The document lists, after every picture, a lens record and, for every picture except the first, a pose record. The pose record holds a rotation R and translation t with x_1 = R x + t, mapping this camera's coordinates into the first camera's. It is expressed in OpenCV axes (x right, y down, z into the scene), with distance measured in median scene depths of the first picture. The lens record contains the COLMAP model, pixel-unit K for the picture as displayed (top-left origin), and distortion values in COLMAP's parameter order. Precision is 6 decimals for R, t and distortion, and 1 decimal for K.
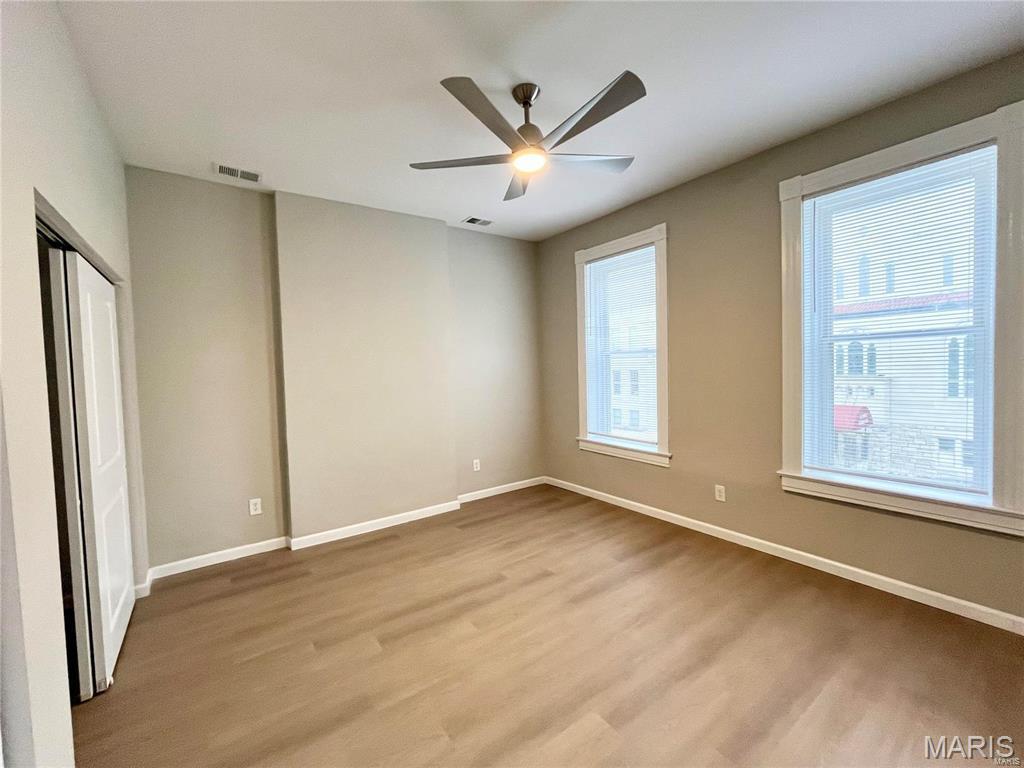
lens RADIAL K [[414.1, 0, 508.7], [0, 414.1, 383.2], [0, 0, 1]] dist [0.001441, -0.000126]
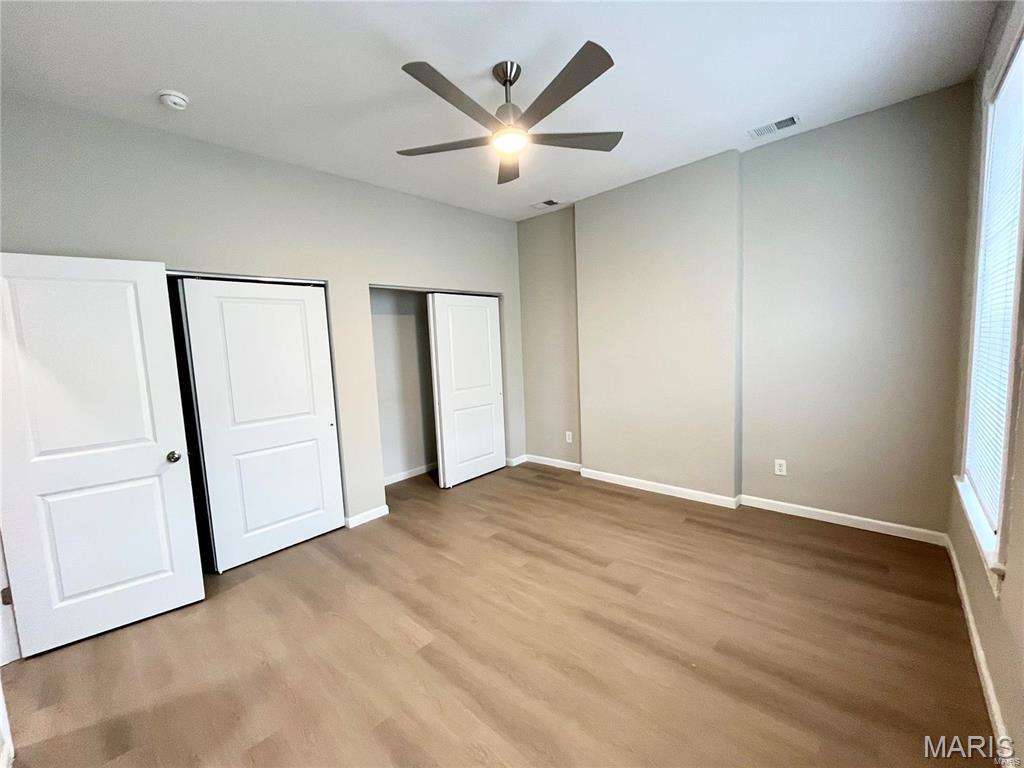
lens RADIAL K [[414.1, 0, 513.4], [0, 414.1, 383.1], [0, 0, 1]] dist [0.001441, -0.000126]
pose [[0.213603, 0.112294, -0.970445, 0.720951], [-0.000751, 0.993390, 0.114784, -0.049784], [0.976920, -0.023789, 0.212275, 0.524891]]
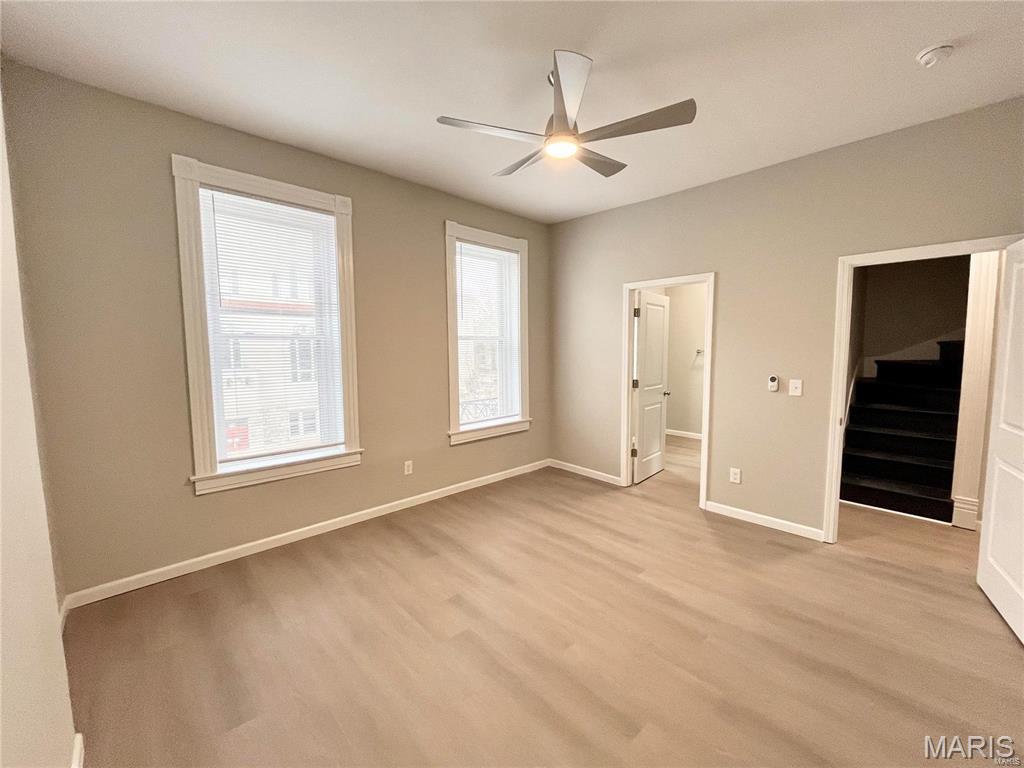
lens RADIAL K [[414.1, 0, 513.1], [0, 414.1, 383.2], [0, 0, 1]] dist [0.001441, -0.000126]
pose [[-0.133781, -0.053695, 0.989555, -0.648911], [0.048580, 0.996975, 0.060665, -0.021246], [-0.989820, 0.056188, -0.130767, 0.860784]]
